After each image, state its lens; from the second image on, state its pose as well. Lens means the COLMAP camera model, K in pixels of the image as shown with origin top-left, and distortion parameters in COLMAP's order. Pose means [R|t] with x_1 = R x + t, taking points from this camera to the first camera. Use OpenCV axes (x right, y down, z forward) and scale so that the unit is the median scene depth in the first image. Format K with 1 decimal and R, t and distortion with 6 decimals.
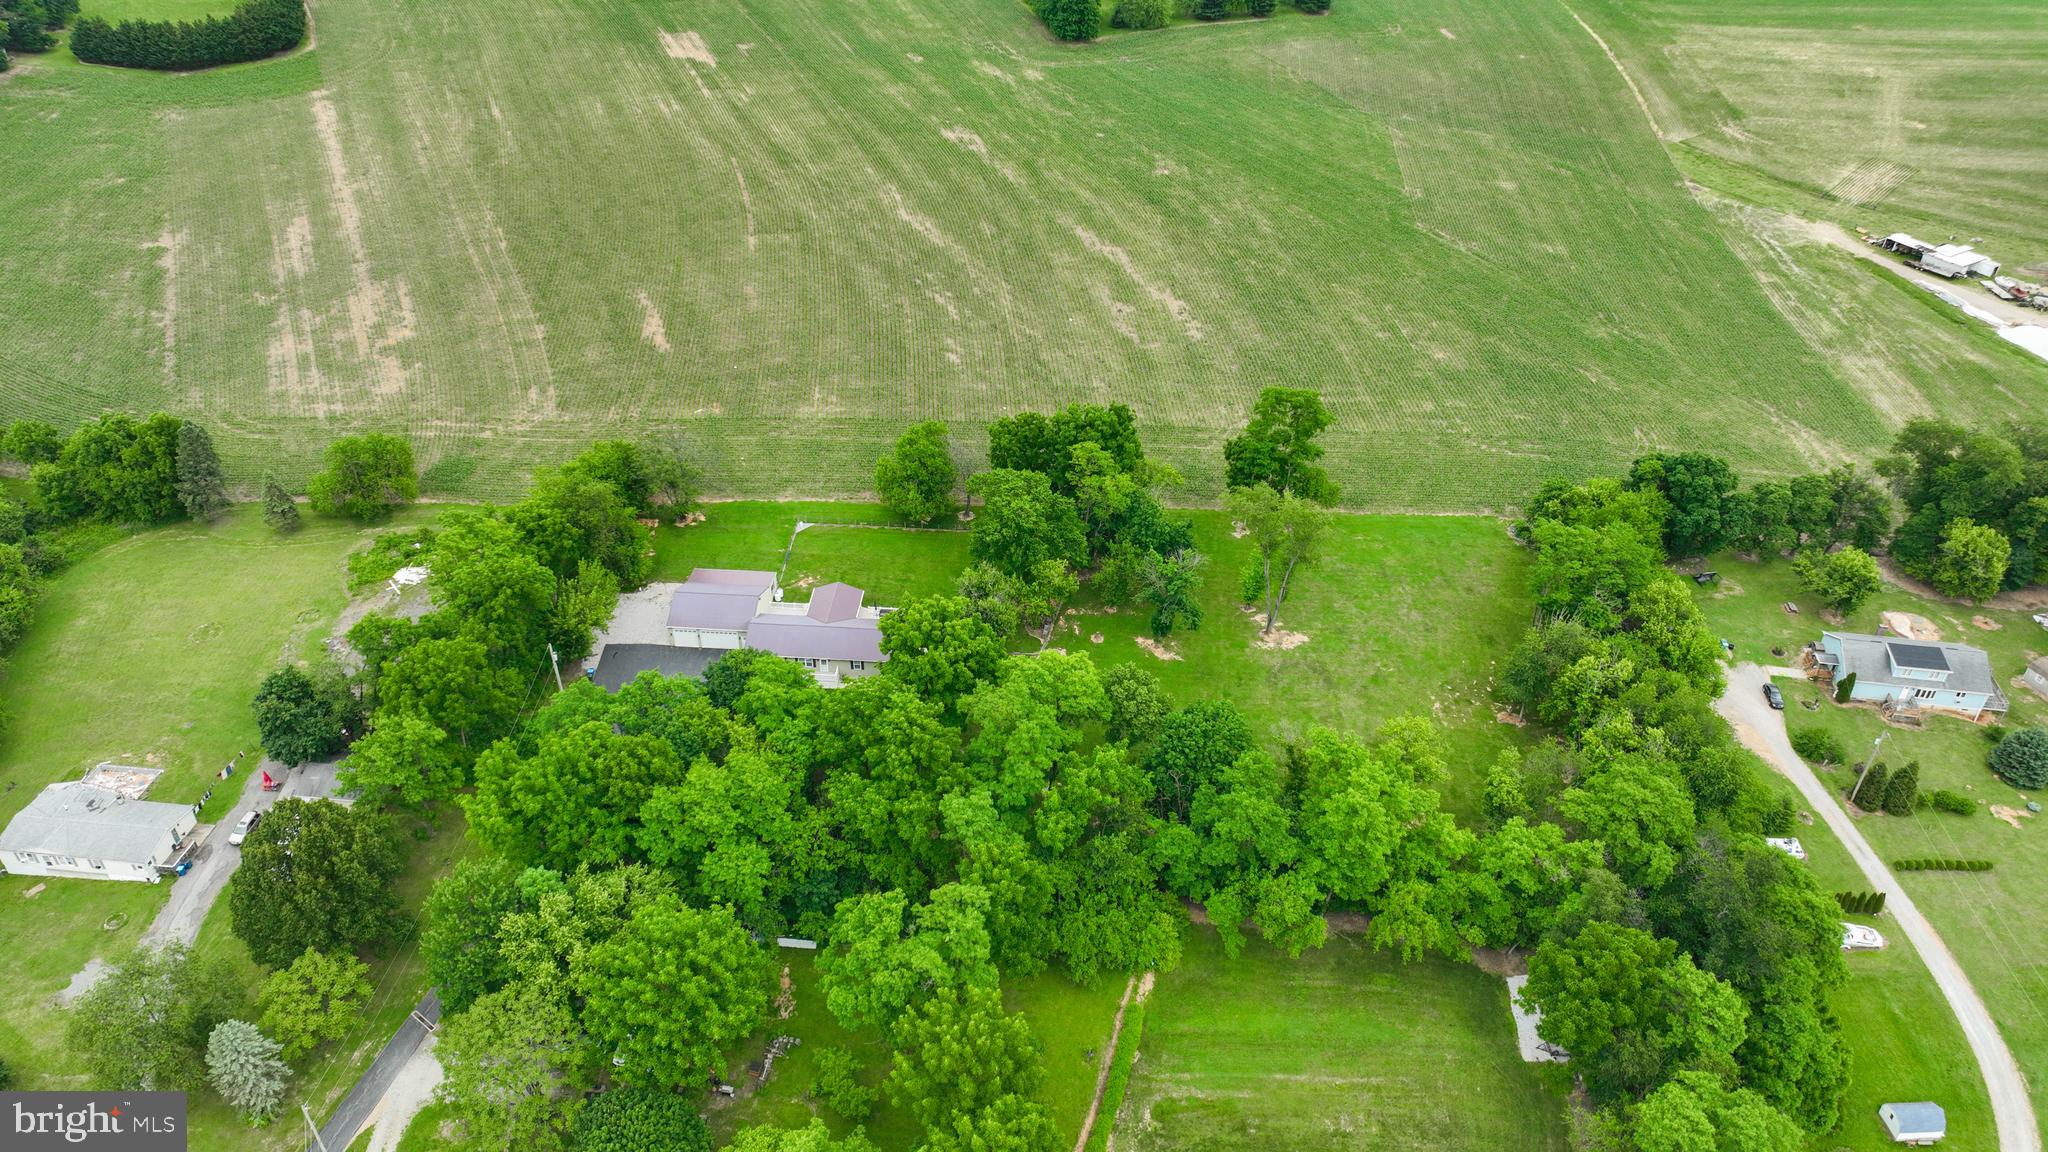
lens RADIAL K [[1439.8, 0, 1025.6], [0, 1439.8, 575.6], [0, 0, 1]] dist [-0.003316, 0.019829]
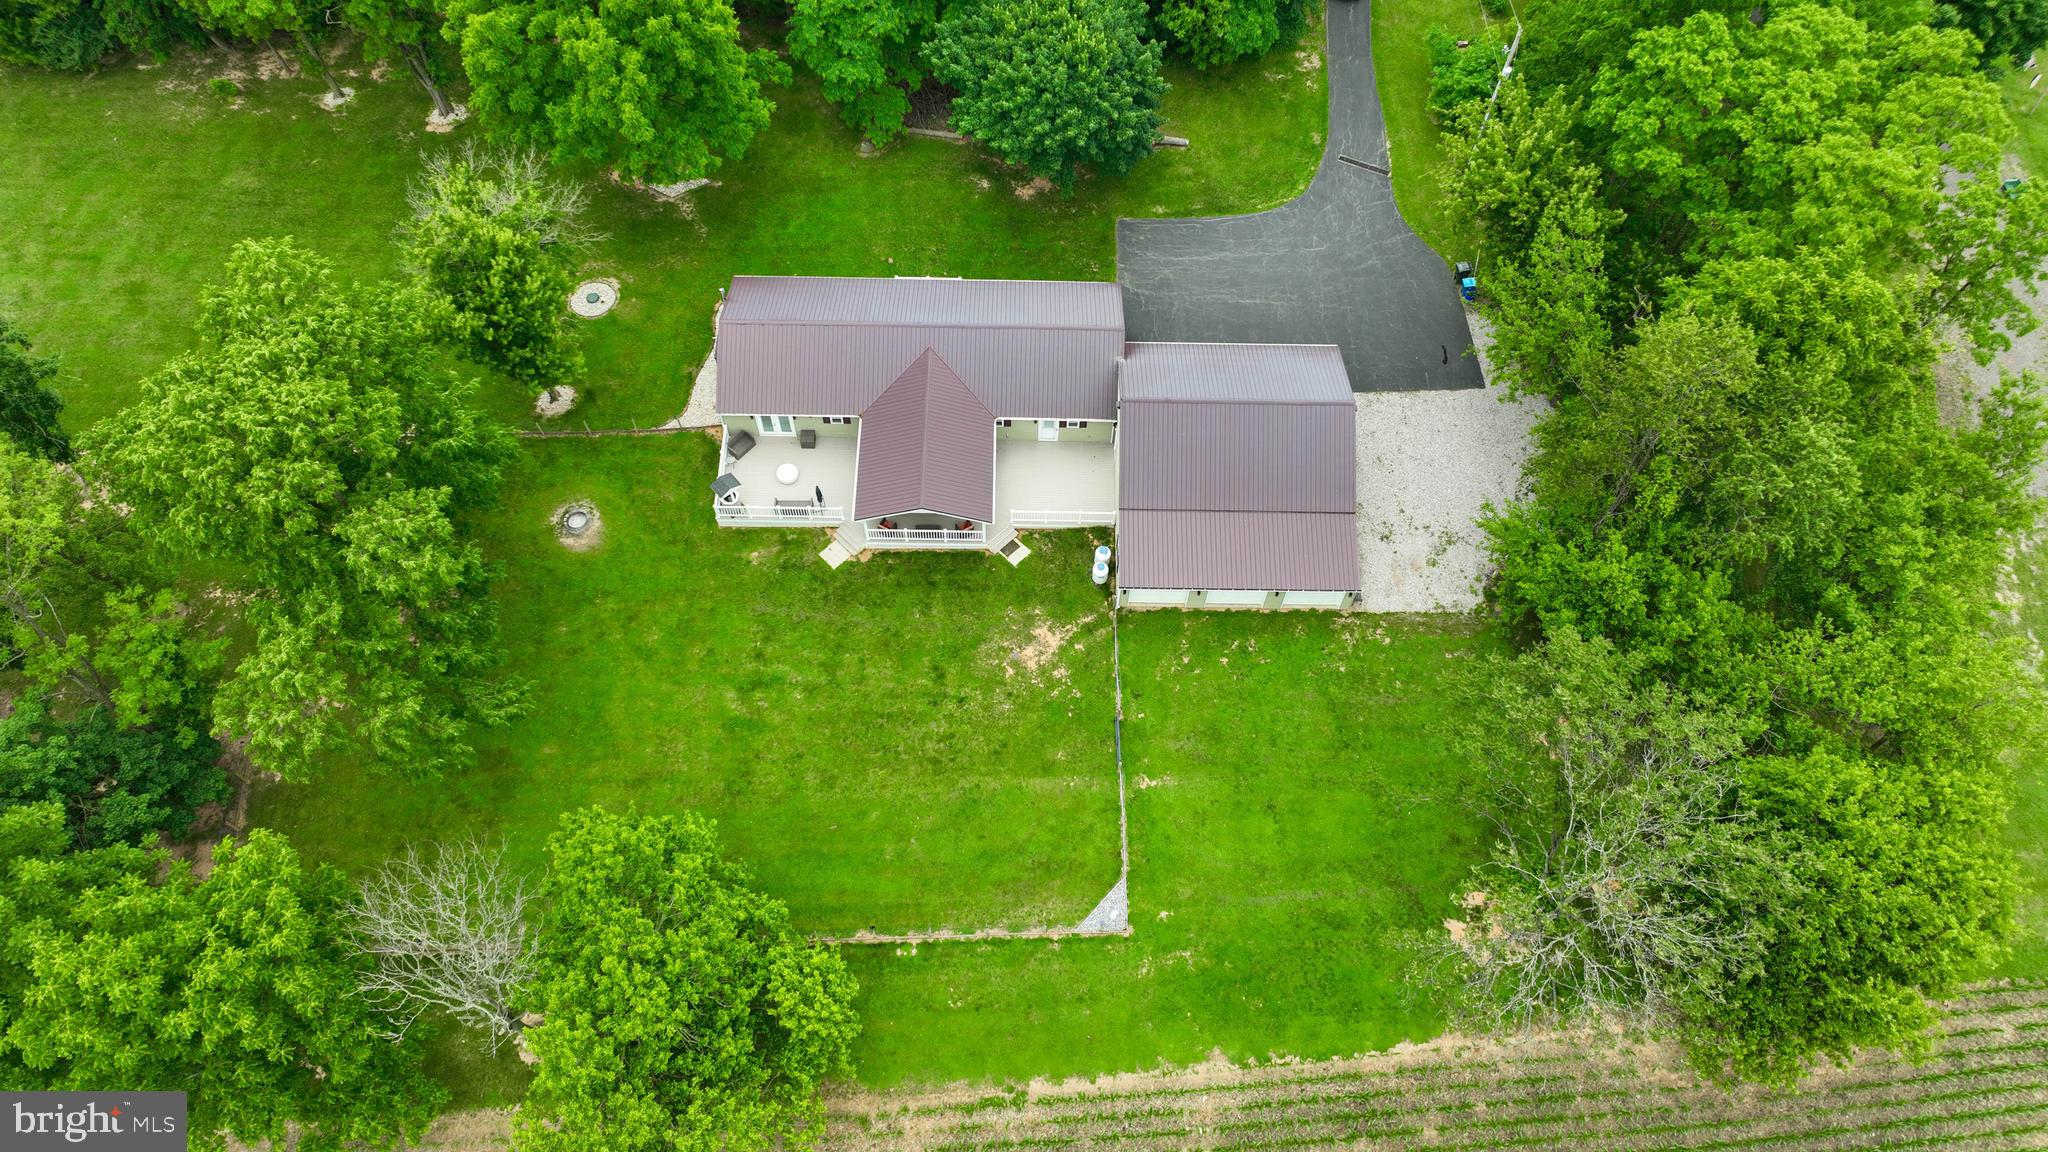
lens RADIAL K [[1439.8, 0, 1029.3], [0, 1439.8, 570.1], [0, 0, 1]] dist [-0.003316, 0.019829]
pose [[-0.998001, 0.042491, -0.046775, -0.101992], [-0.051705, -0.123505, 0.990996, -0.252593], [0.036332, 0.991434, 0.125455, 0.711390]]
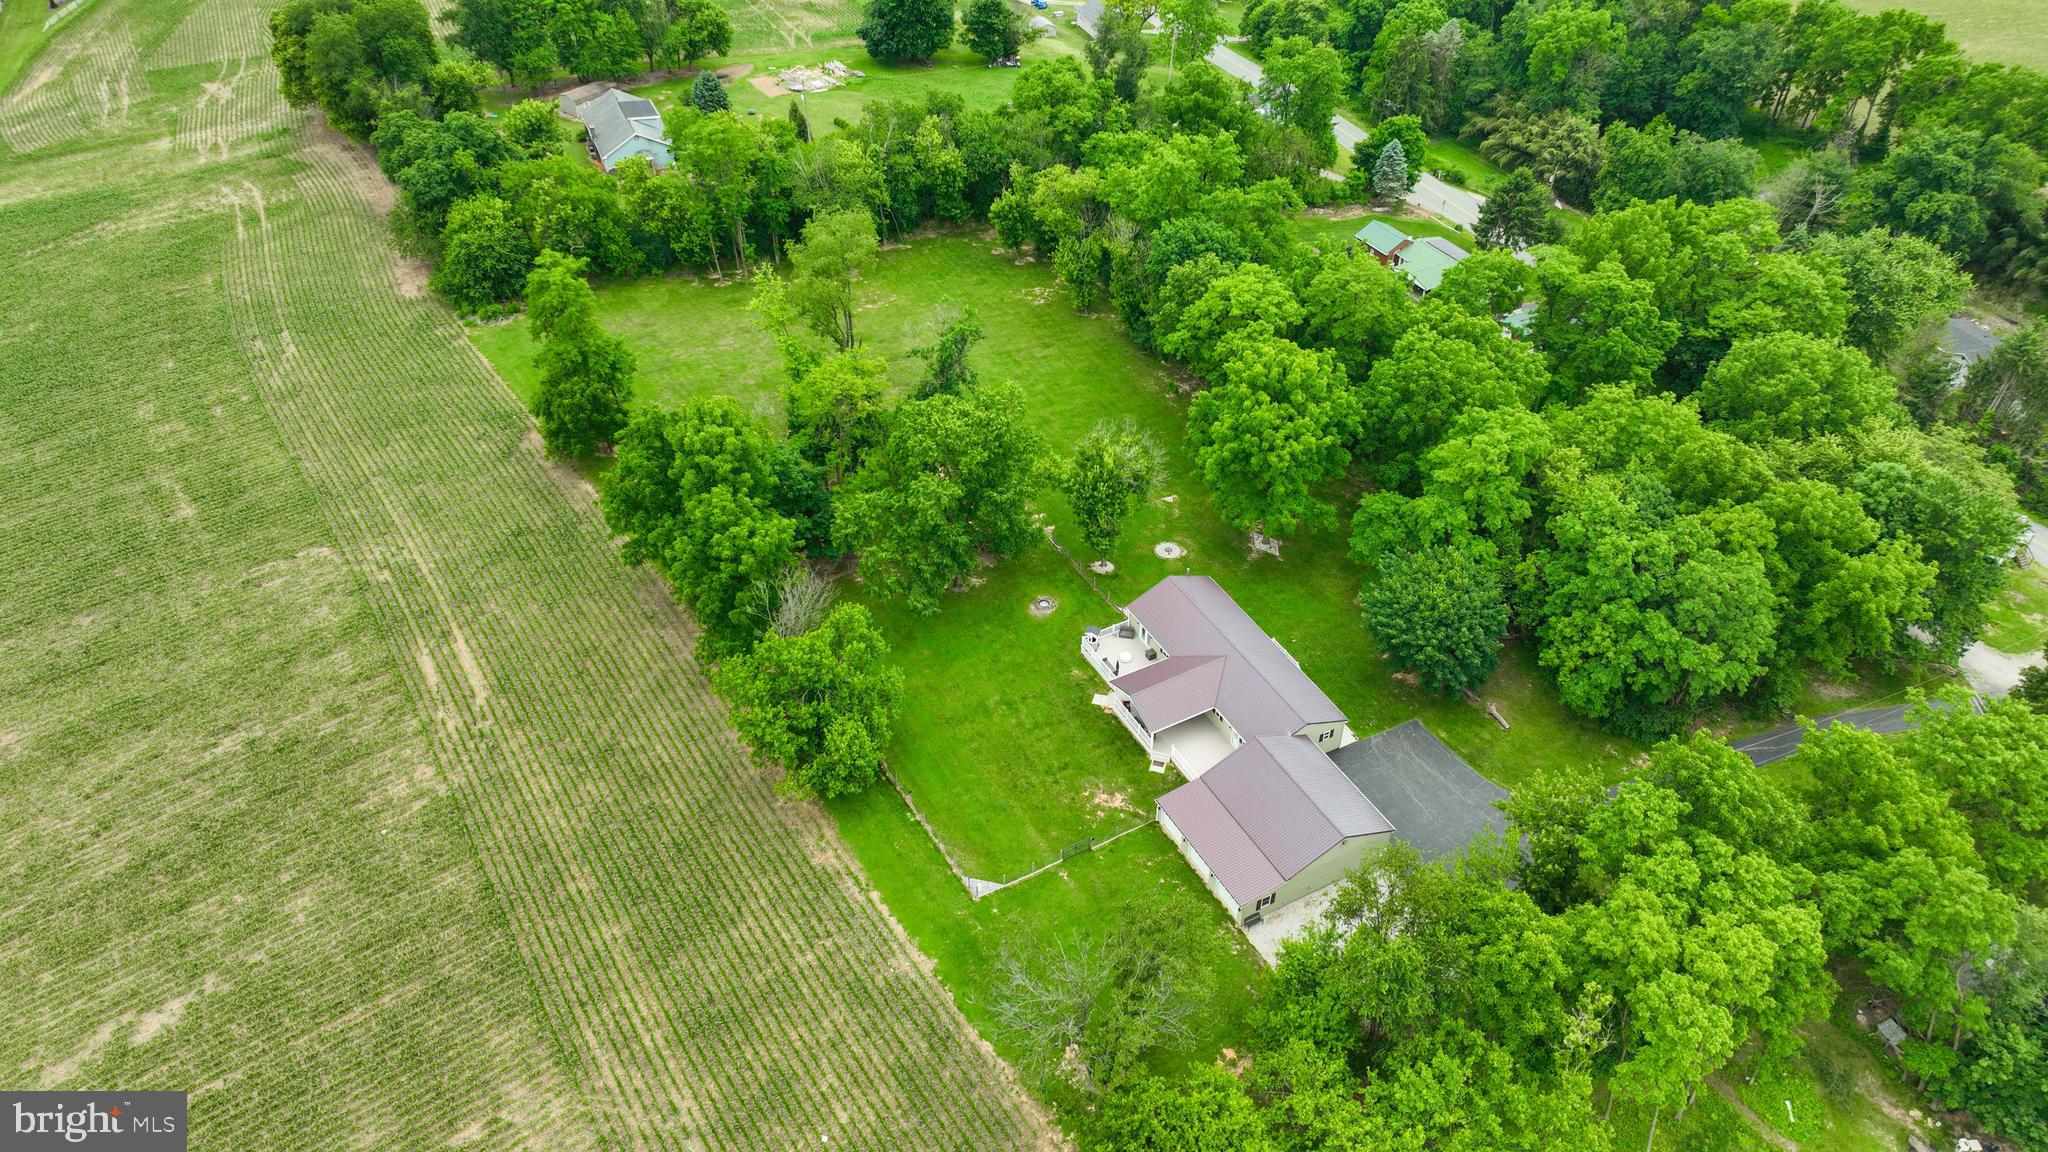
lens RADIAL K [[1439.8, 0, 1030.6], [0, 1439.8, 568.6], [0, 0, 1]] dist [-0.003316, 0.019829]
pose [[-0.534248, -0.552790, 0.639532, -0.339452], [0.492343, 0.411506, 0.766982, -0.366117], [-0.687152, 0.724628, 0.052316, 0.701641]]
